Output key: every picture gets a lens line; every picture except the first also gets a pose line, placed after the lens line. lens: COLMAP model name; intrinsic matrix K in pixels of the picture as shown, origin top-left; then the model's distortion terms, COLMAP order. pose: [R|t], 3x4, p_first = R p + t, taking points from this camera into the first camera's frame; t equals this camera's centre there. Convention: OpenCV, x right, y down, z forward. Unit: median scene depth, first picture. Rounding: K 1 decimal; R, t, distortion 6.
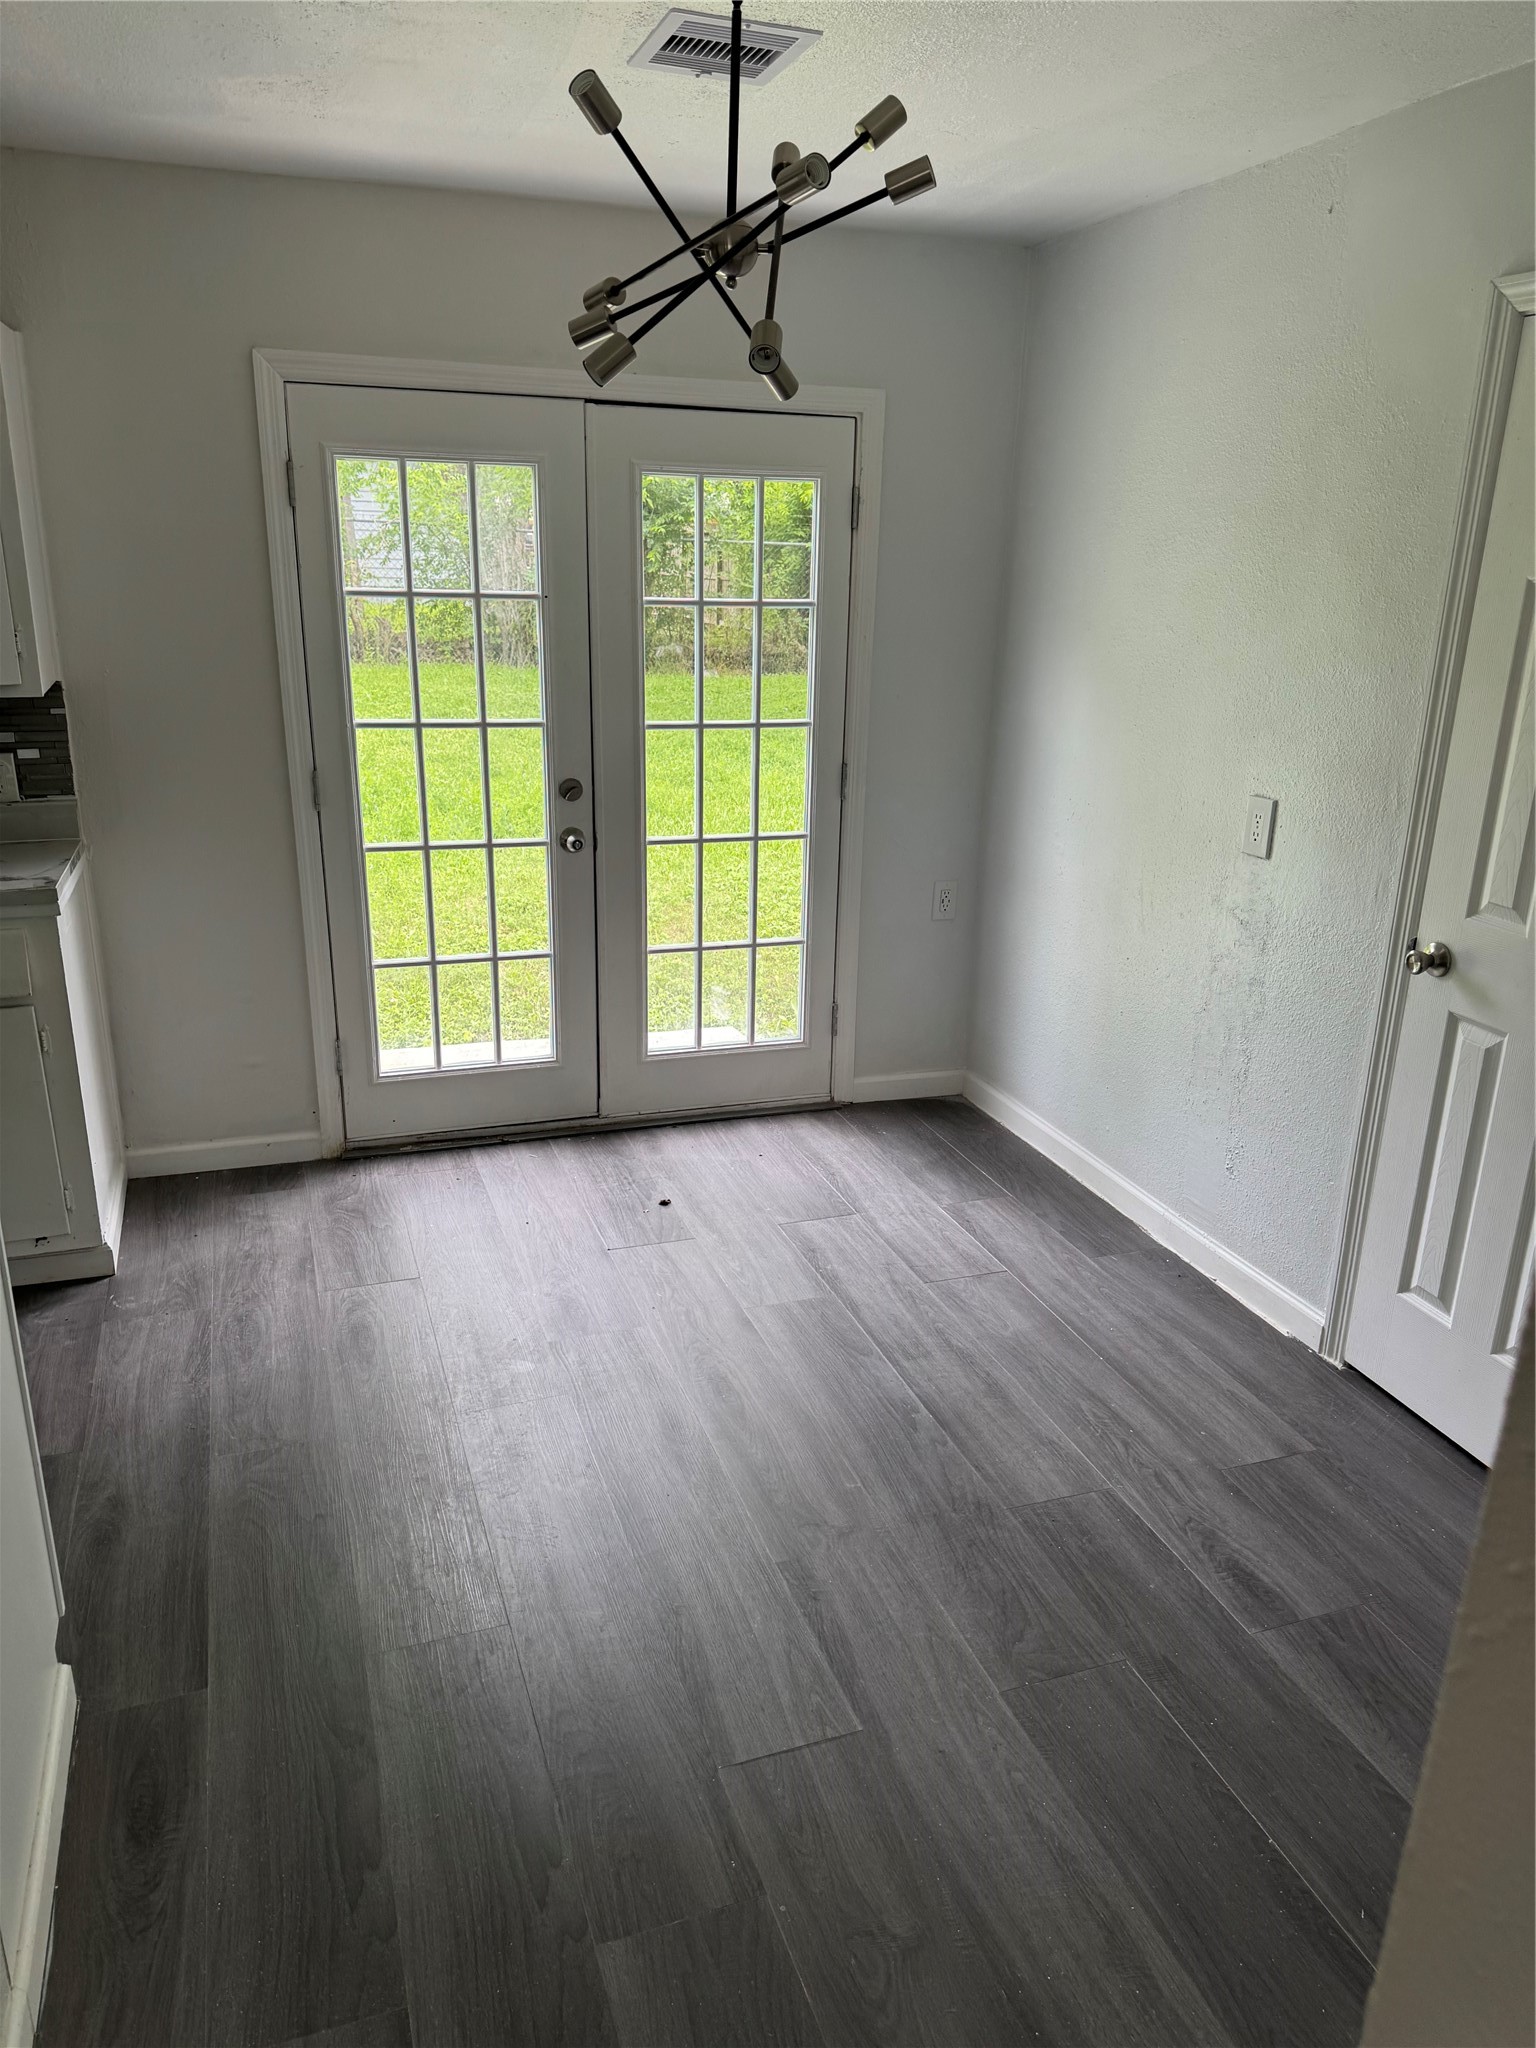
lens RADIAL K [[1456.0, 0, 779.8], [0, 1456.0, 1038.6], [0, 0, 1]] dist [0.074549, -0.080741]
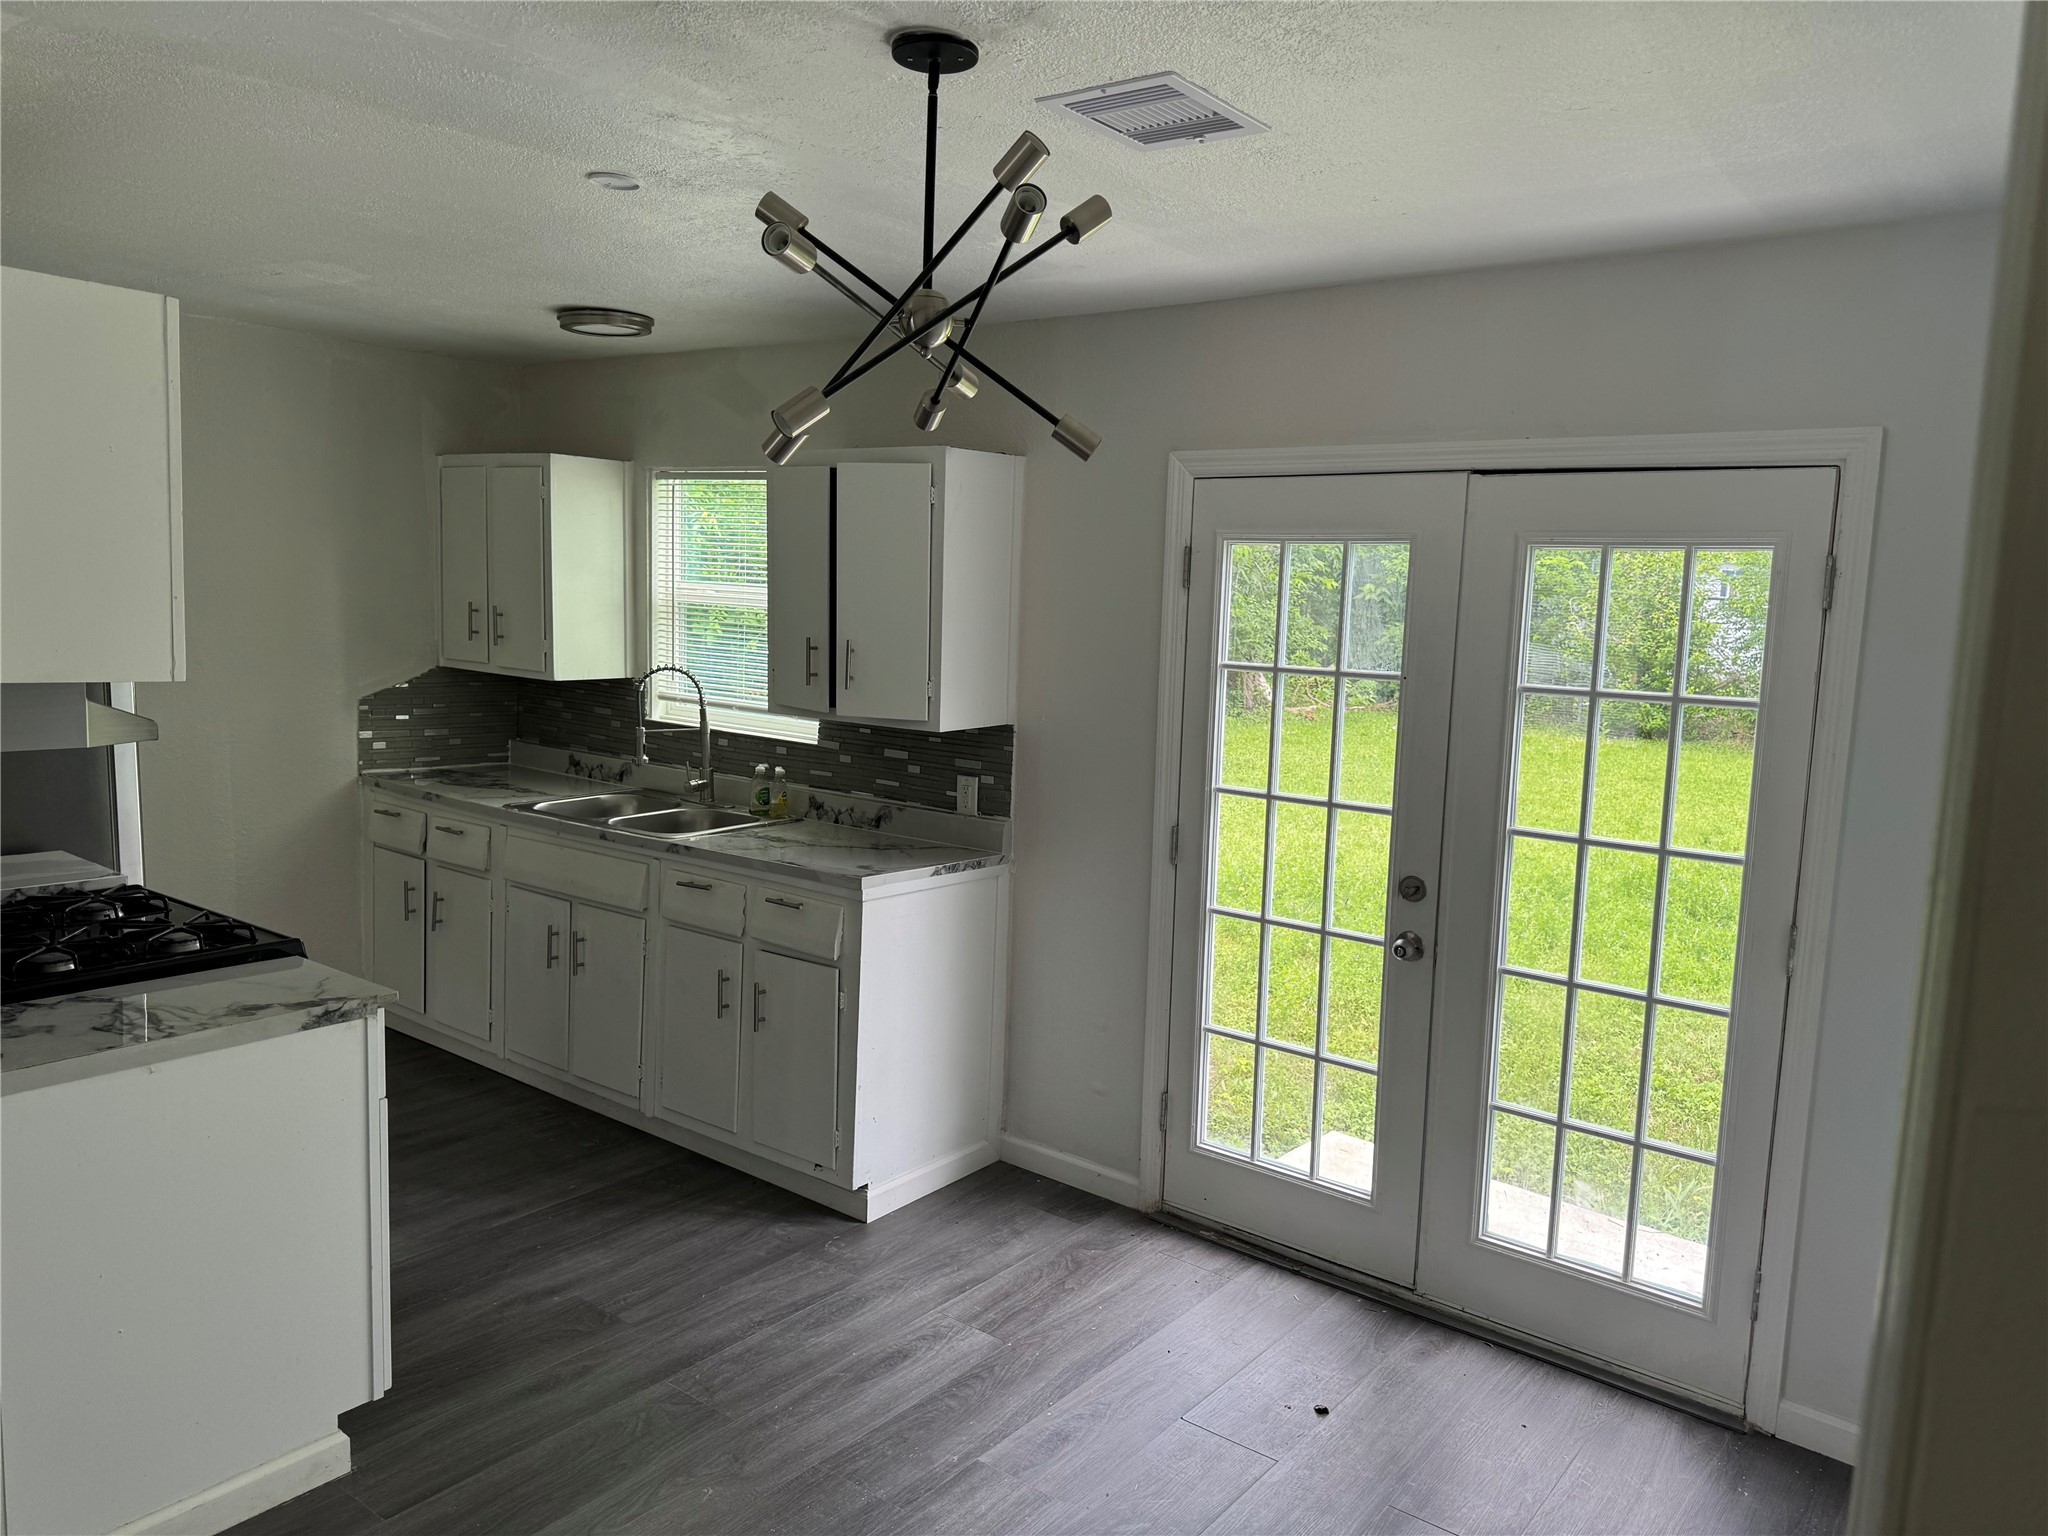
lens RADIAL K [[1456.0, 0, 1030.7], [0, 1456.0, 754.0], [0, 0, 1]] dist [0.074549, -0.080741]
pose [[0.539927, 0.089086, -0.836984, 0.476129], [-0.293156, 0.952026, -0.087780, -0.109003], [0.789011, 0.292762, 0.540141, 0.344644]]
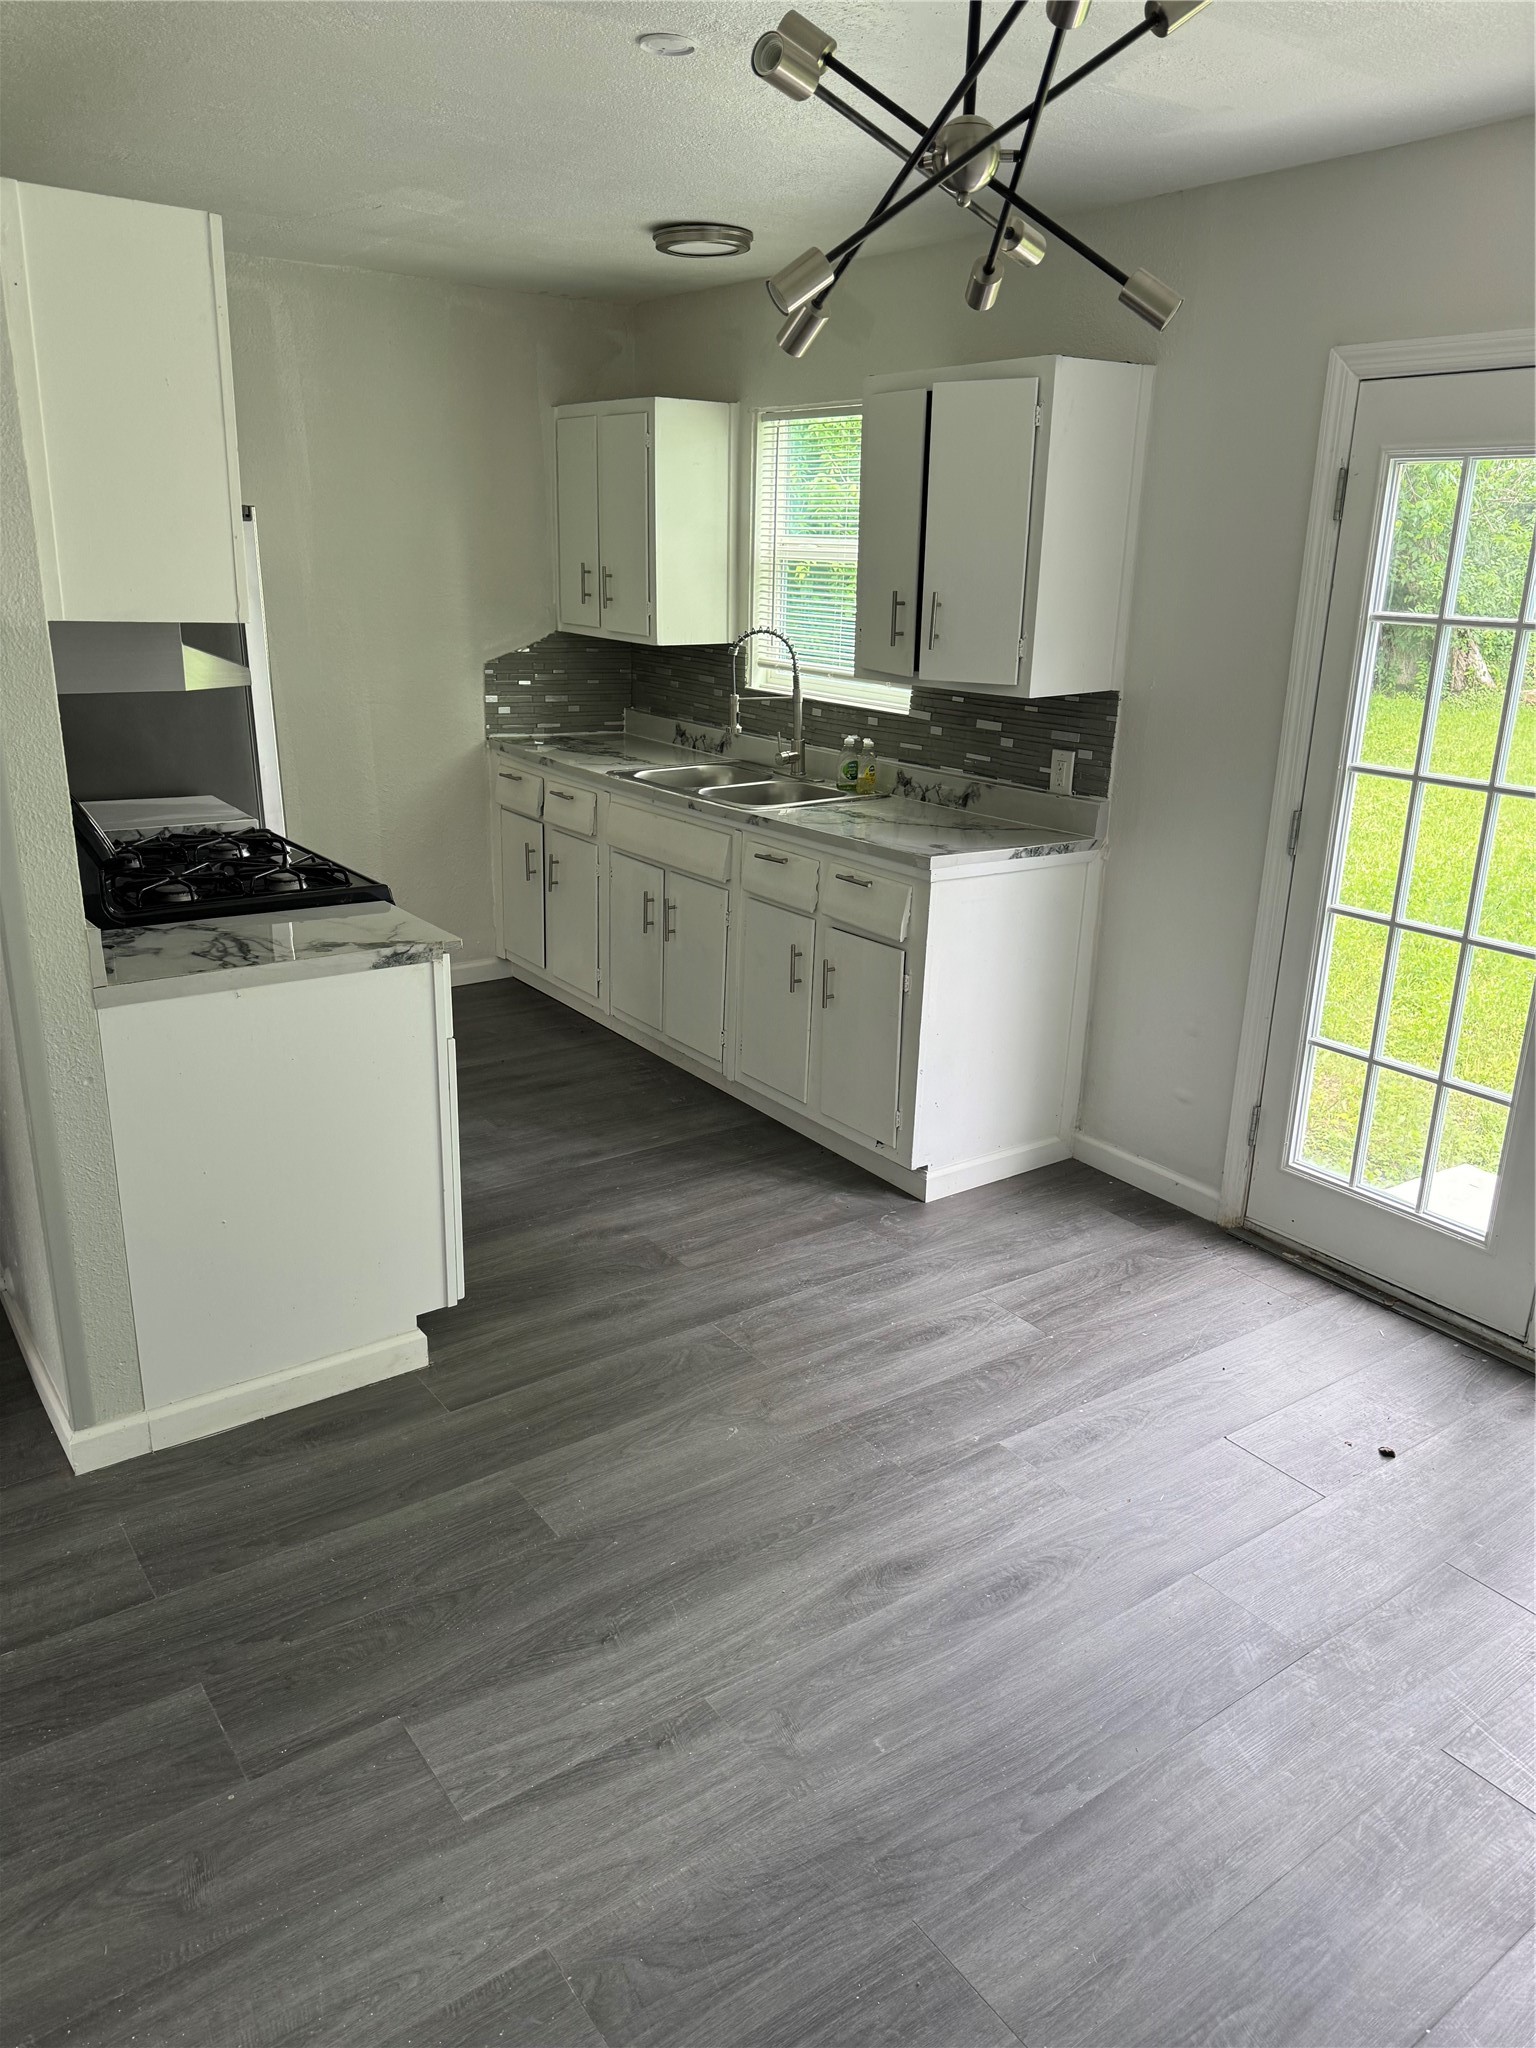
lens RADIAL K [[1456.0, 0, 751.6], [0, 1456.0, 1027.1], [0, 0, 1]] dist [0.074549, -0.080741]
pose [[0.271490, 0.279934, -0.920831, 0.454183], [-0.325909, 0.926981, 0.185715, -0.116317], [0.905581, 0.249688, 0.342899, 0.414497]]
